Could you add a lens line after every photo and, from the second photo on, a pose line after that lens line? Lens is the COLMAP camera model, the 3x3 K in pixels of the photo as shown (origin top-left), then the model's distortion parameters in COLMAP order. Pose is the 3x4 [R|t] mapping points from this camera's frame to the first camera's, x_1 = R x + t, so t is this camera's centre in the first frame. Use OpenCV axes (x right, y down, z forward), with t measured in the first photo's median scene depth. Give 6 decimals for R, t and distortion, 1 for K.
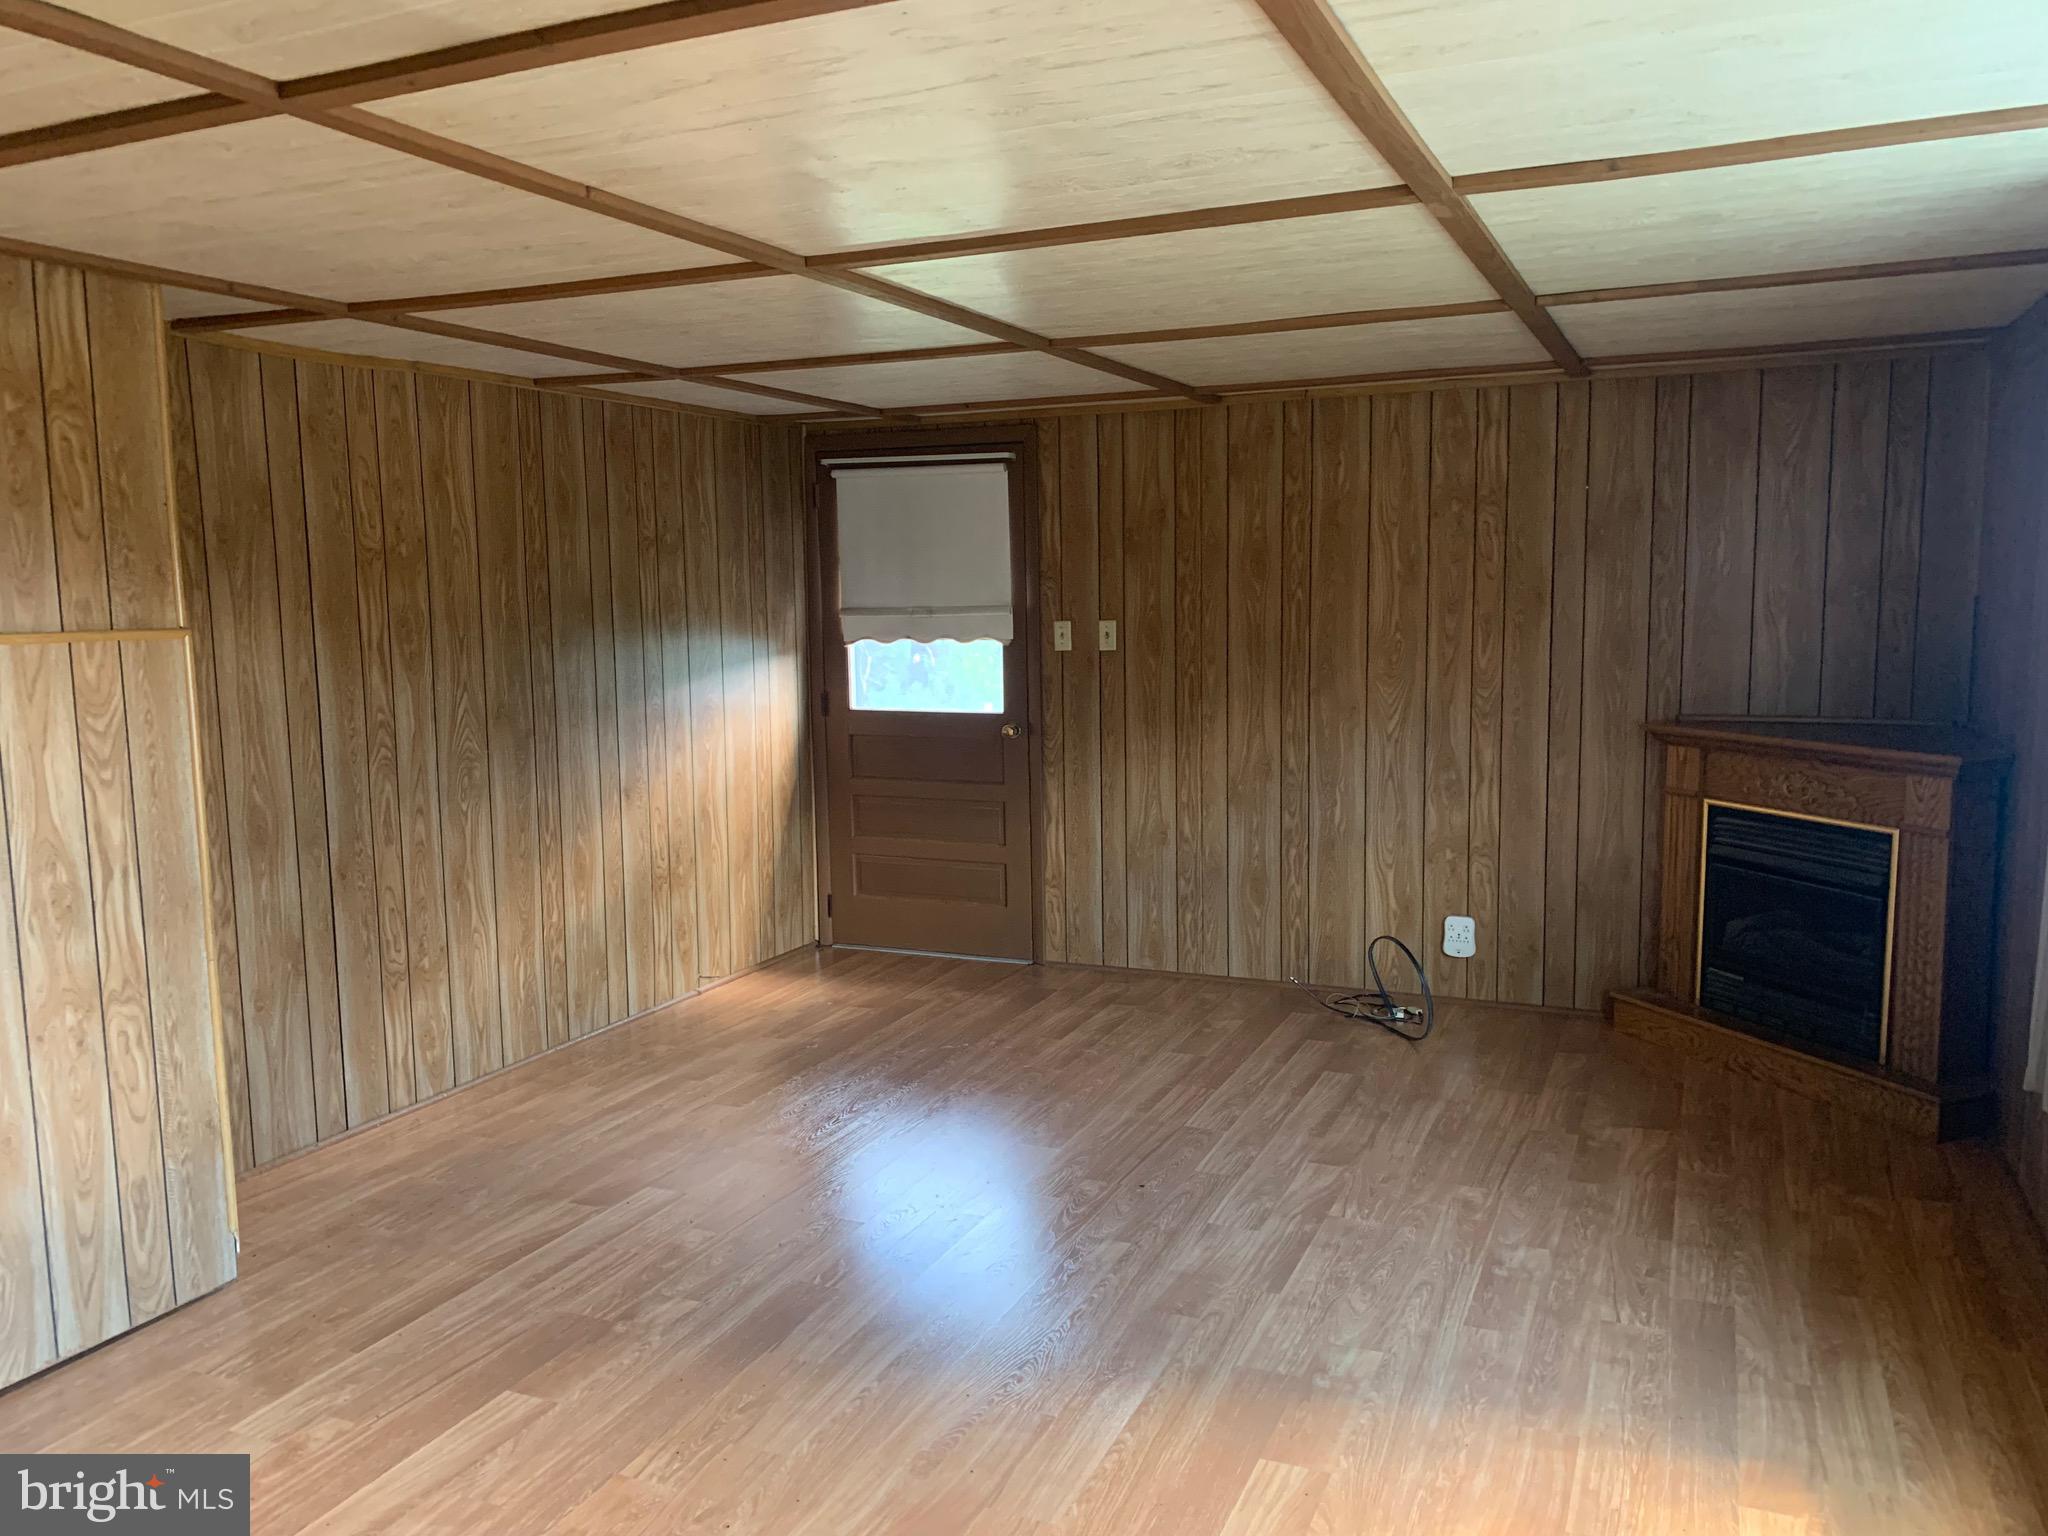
lens RADIAL K [[1547.6, 0, 1024.0], [0, 1547.6, 768.0], [0, 0, 1]] dist [0.074451, -0.127585]
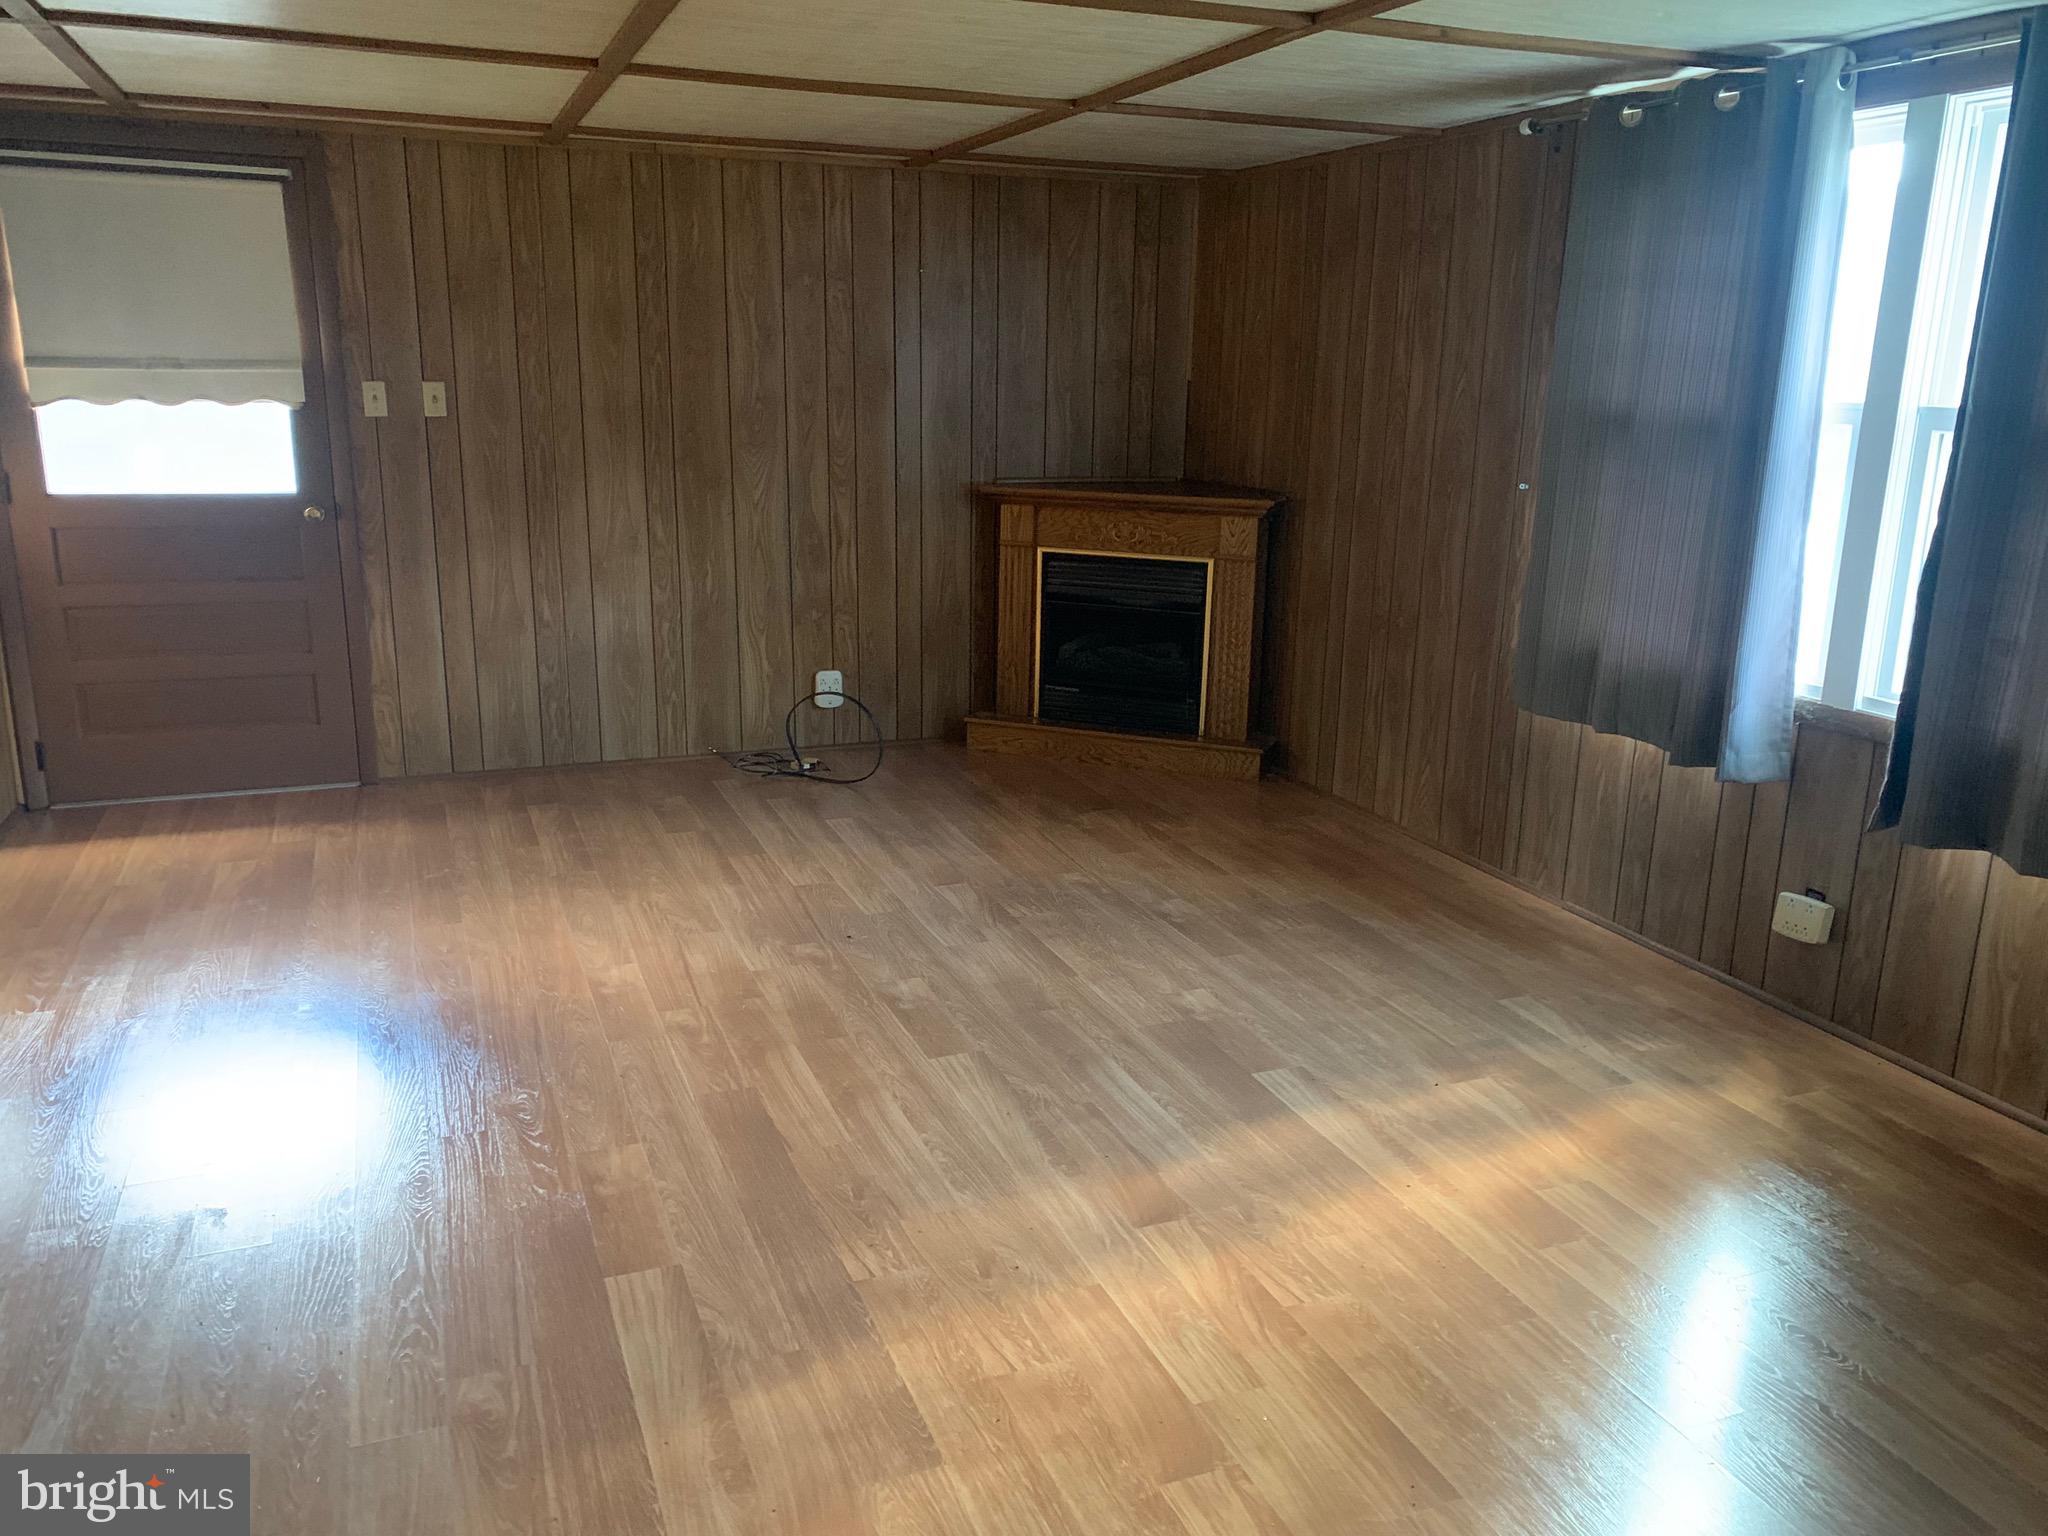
lens RADIAL K [[1577.4, 0, 1030.2], [0, 1577.4, 738.3], [0, 0, 1]] dist [0.075231, -0.138662]
pose [[0.695676, -0.135100, 0.705537, -0.415575], [0.052104, 0.989059, 0.138015, -0.002707], [-0.716464, -0.059252, 0.695104, 0.132646]]
